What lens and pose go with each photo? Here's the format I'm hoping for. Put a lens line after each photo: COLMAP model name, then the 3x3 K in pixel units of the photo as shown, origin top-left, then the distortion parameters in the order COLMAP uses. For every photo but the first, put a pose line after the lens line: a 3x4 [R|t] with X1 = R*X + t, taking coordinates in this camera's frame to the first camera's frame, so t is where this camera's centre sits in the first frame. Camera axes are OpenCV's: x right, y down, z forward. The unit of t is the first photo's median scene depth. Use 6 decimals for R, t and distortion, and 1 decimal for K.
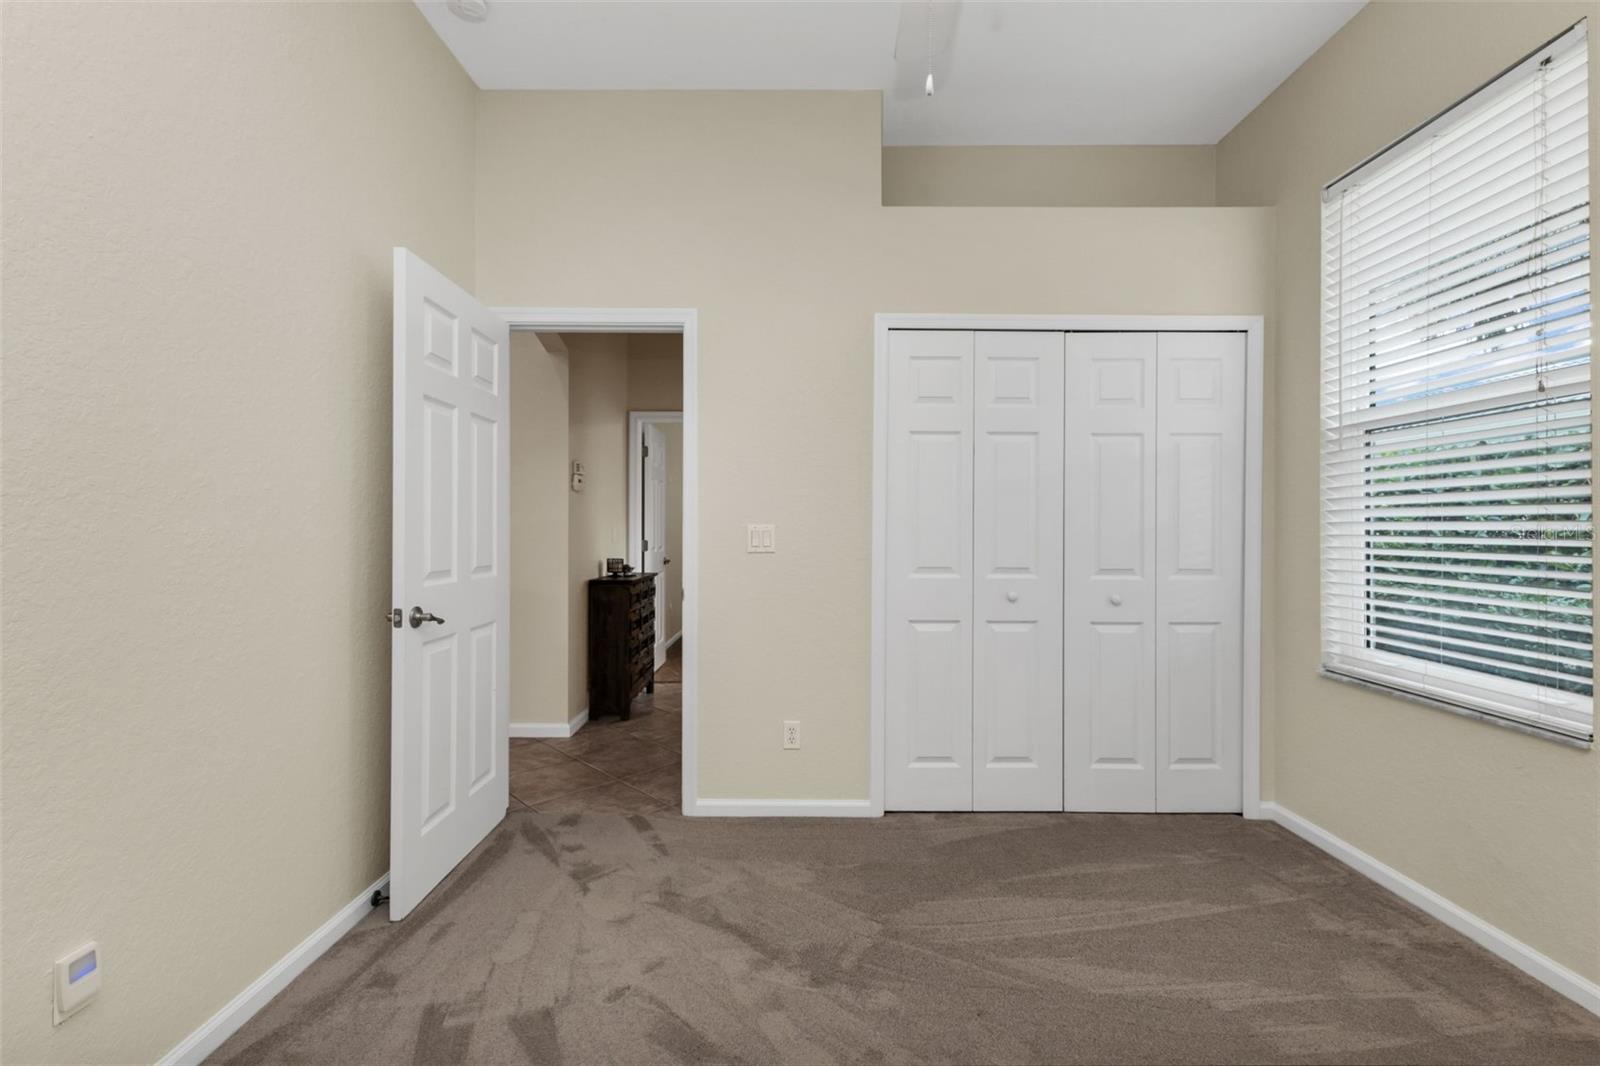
lens RADIAL K [[701.7, 0, 807.9], [0, 701.7, 529.1], [0, 0, 1]] dist [0.009475, 0.000081]
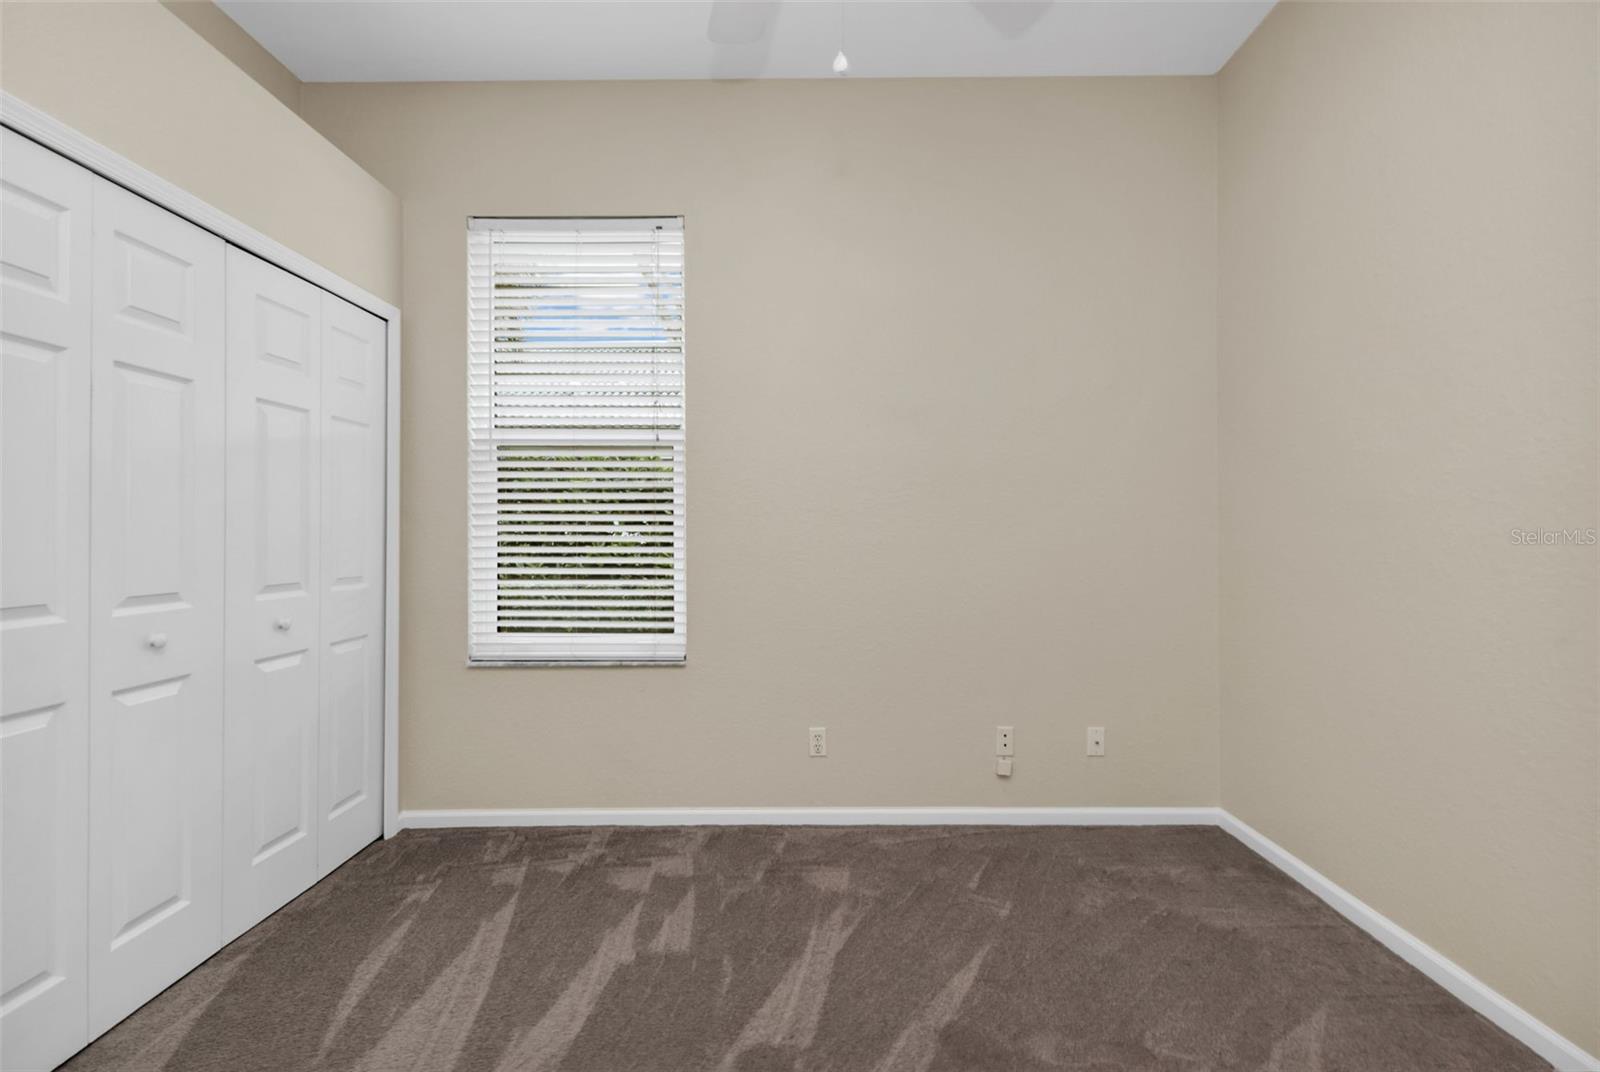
lens RADIAL K [[701.7, 0, 805.3], [0, 701.7, 534.2], [0, 0, 1]] dist [0.009475, 0.000081]
pose [[0.009001, -0.002606, 0.999956, -0.373614], [0.003056, 0.999992, 0.002578, 0.003418], [-0.999955, 0.003032, 0.009009, 0.515665]]
